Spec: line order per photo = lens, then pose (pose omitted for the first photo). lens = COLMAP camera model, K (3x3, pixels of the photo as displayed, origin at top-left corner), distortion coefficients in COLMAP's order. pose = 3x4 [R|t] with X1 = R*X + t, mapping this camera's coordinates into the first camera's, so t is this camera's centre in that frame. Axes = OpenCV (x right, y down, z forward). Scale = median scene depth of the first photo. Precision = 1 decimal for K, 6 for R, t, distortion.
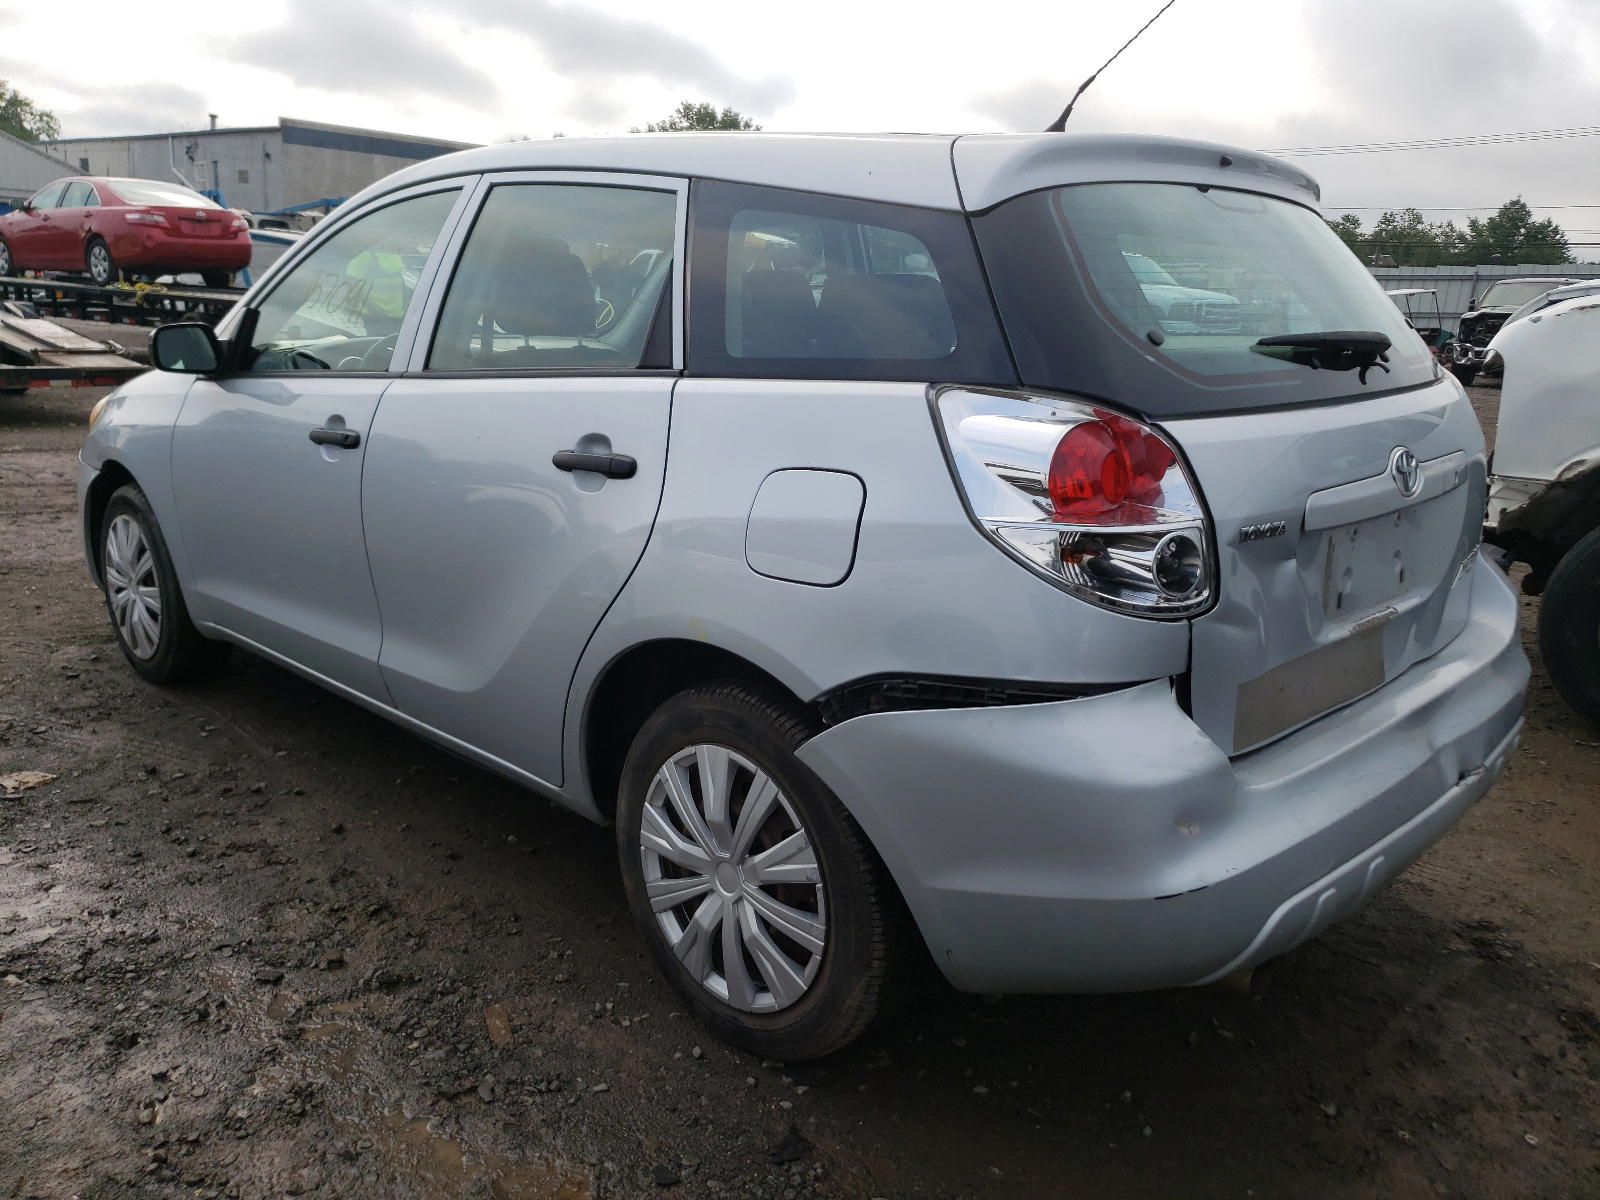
lens RADIAL K [[1249.8, 0, 800.0], [0, 1249.8, 600.0], [0, 0, 1]] dist [-0.005567, -0.001282]
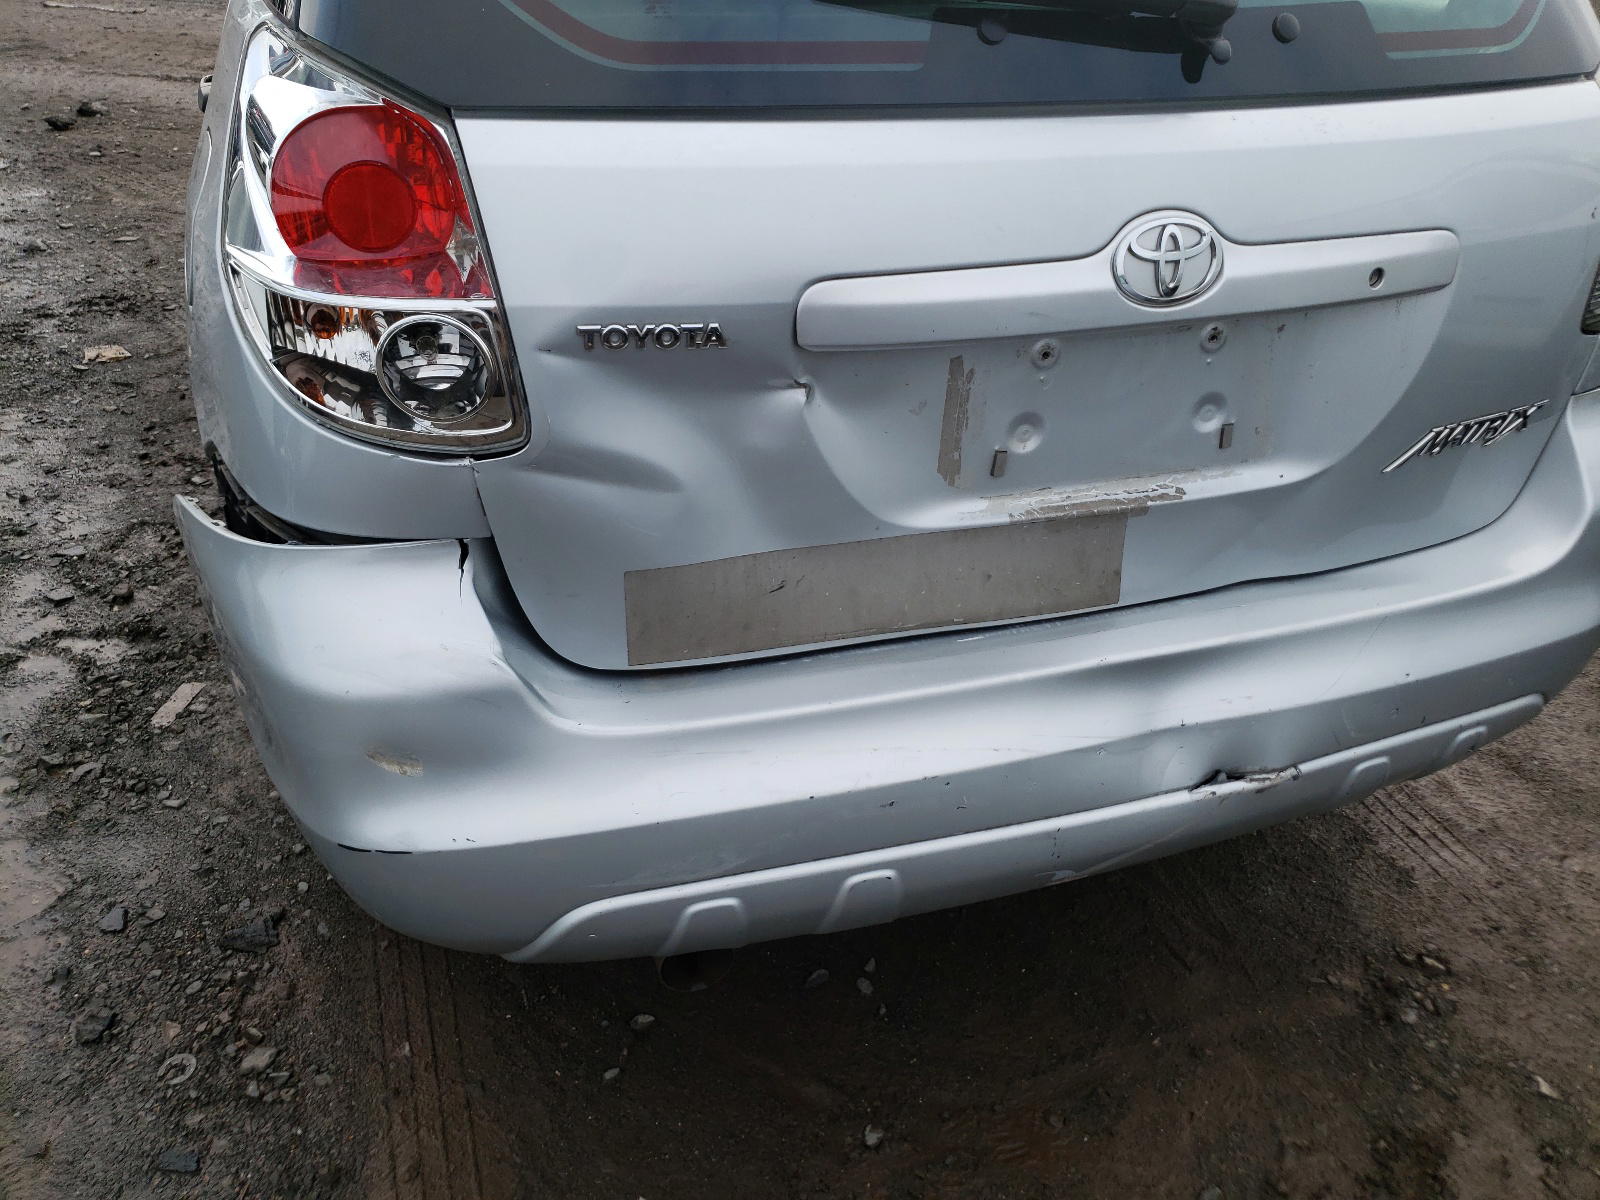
lens RADIAL K [[1249.8, 0, 800.0], [0, 1249.8, 600.0], [0, 0, 1]] dist [-0.005567, -0.001282]
pose [[0.899854, 0.247796, -0.358970, 0.660530], [-0.136640, 0.941682, 0.307514, -0.125327], [0.414236, -0.227669, 0.881235, 0.473301]]
